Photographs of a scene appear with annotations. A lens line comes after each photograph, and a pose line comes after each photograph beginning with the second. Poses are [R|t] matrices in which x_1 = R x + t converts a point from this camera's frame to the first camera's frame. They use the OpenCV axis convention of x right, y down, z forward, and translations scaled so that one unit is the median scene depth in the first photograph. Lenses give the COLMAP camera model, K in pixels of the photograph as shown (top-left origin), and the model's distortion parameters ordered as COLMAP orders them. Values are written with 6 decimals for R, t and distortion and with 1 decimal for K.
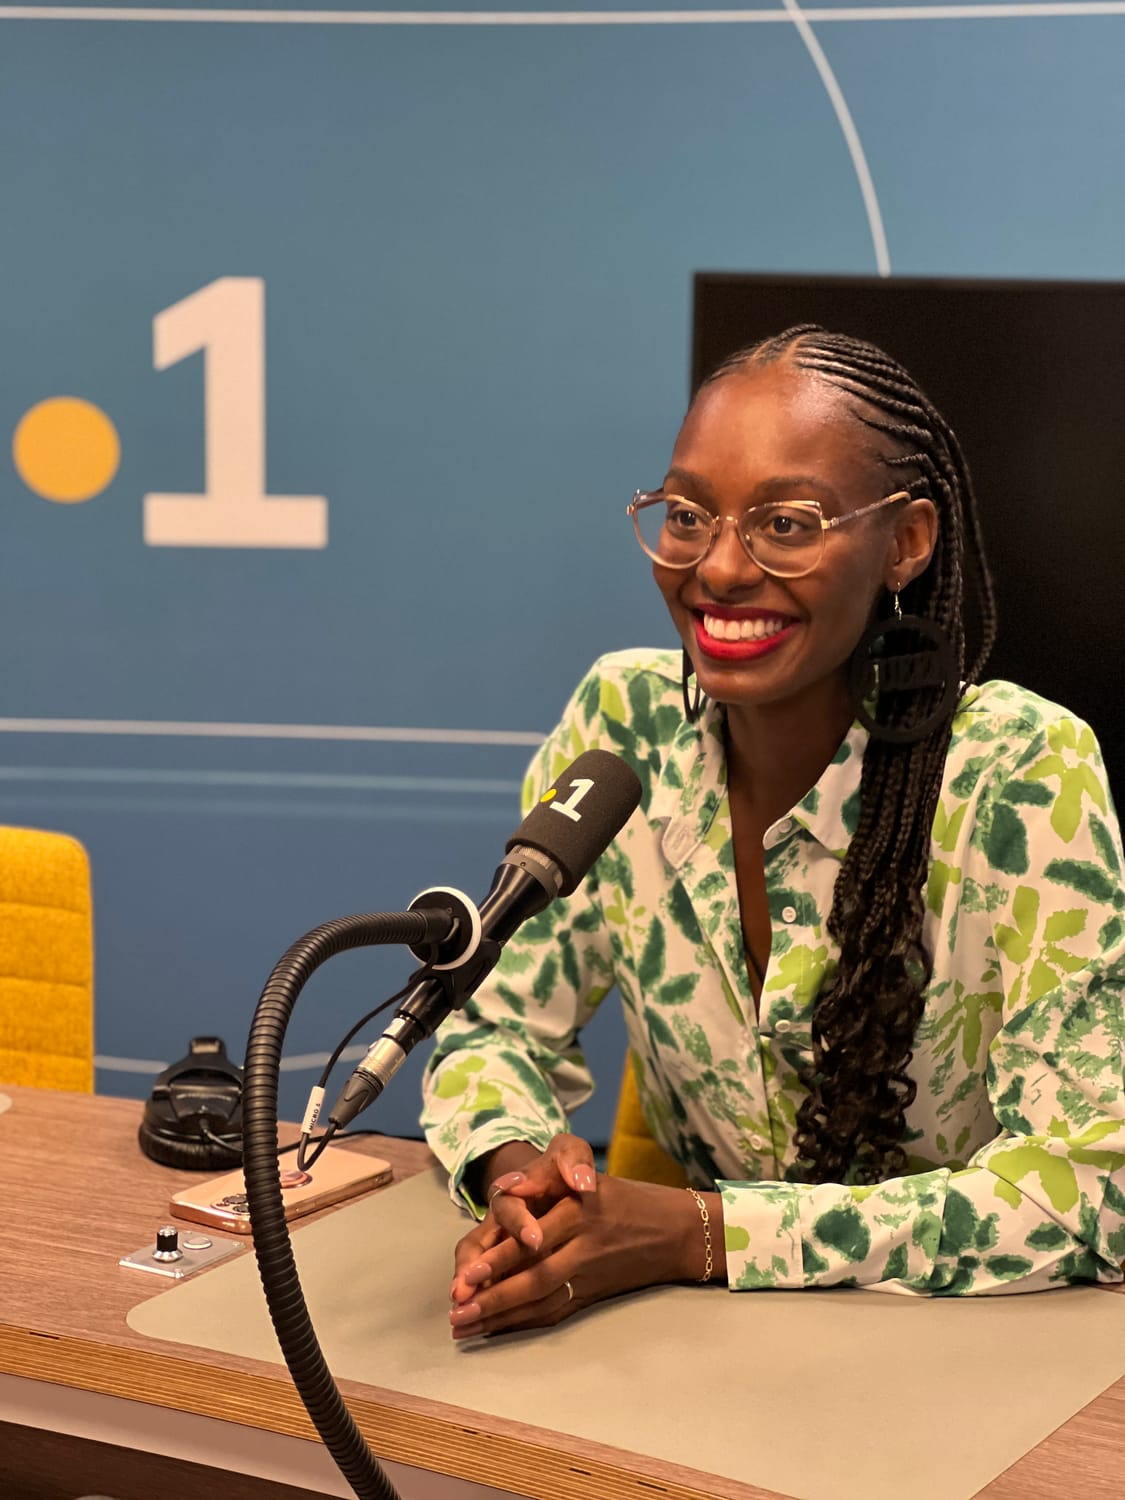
lens RADIAL K [[3369.6, 0, 562.5], [0, 3369.6, 750.0], [0, 0, 1]] dist [-0.022942, 9.292623]
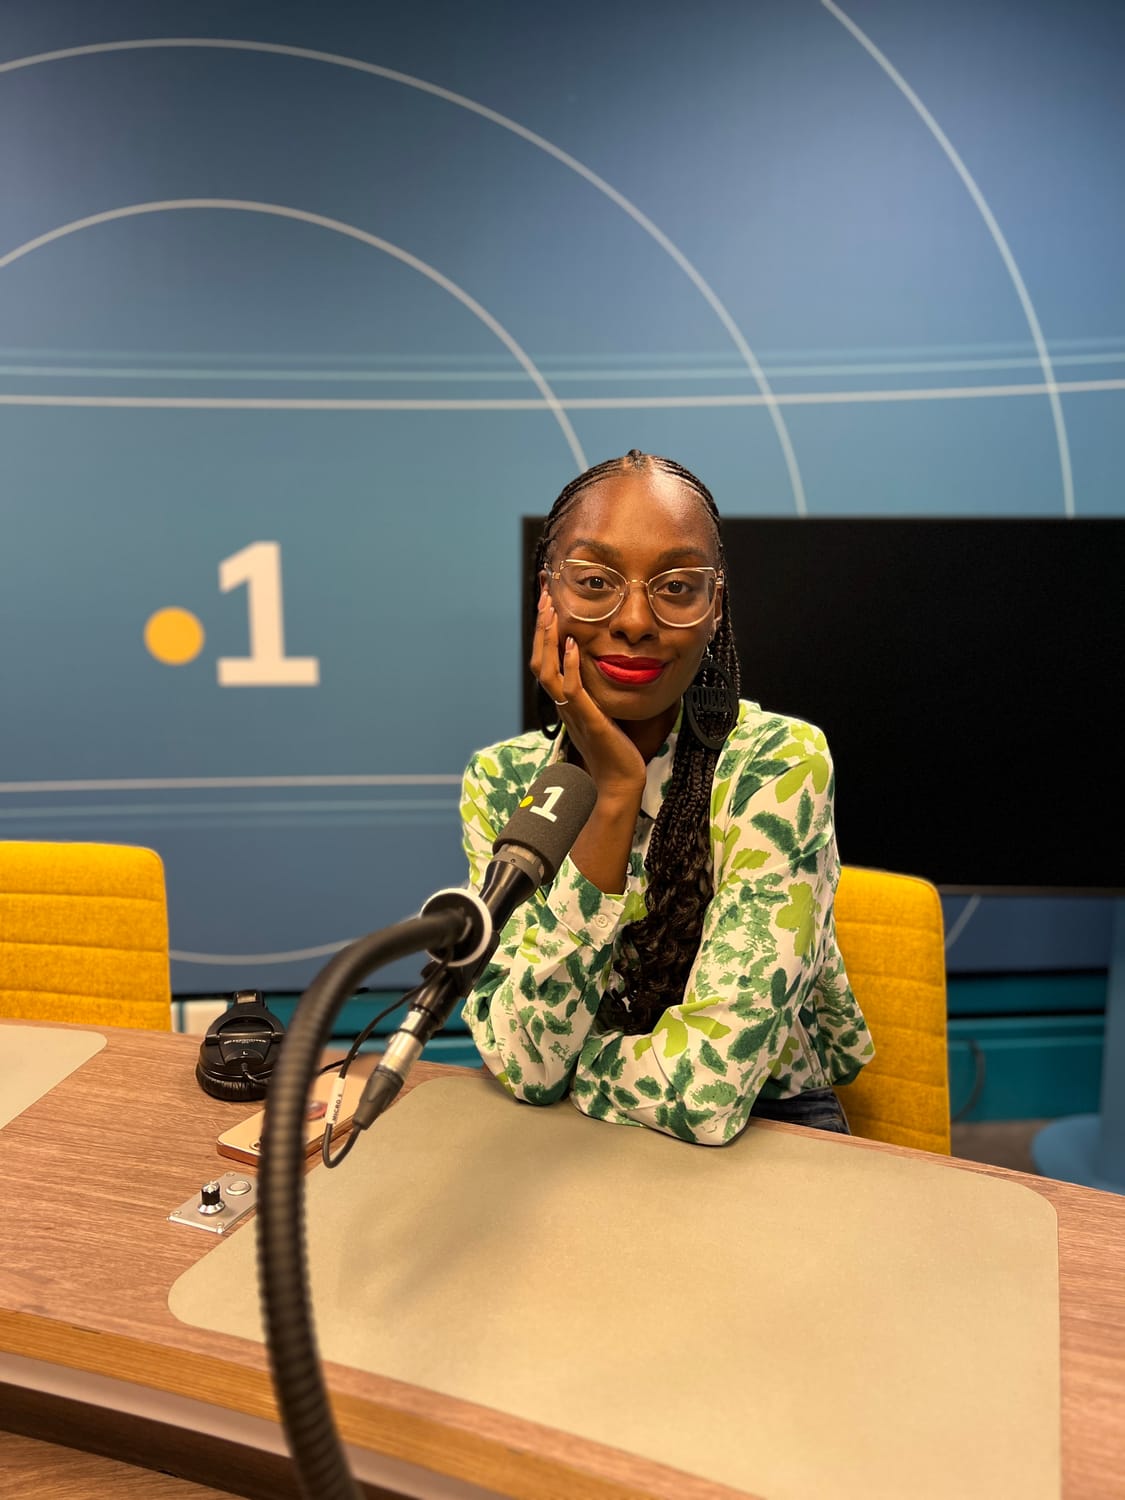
lens RADIAL K [[1122.1, 0, 562.5], [0, 1122.1, 750.0], [0, 0, 1]] dist [0.072979, -0.000885]
pose [[0.988218, -0.039259, 0.147931, -0.042592], [0.044581, 0.998466, -0.032829, 0.007694], [-0.146416, 0.039037, 0.988453, 0.518374]]
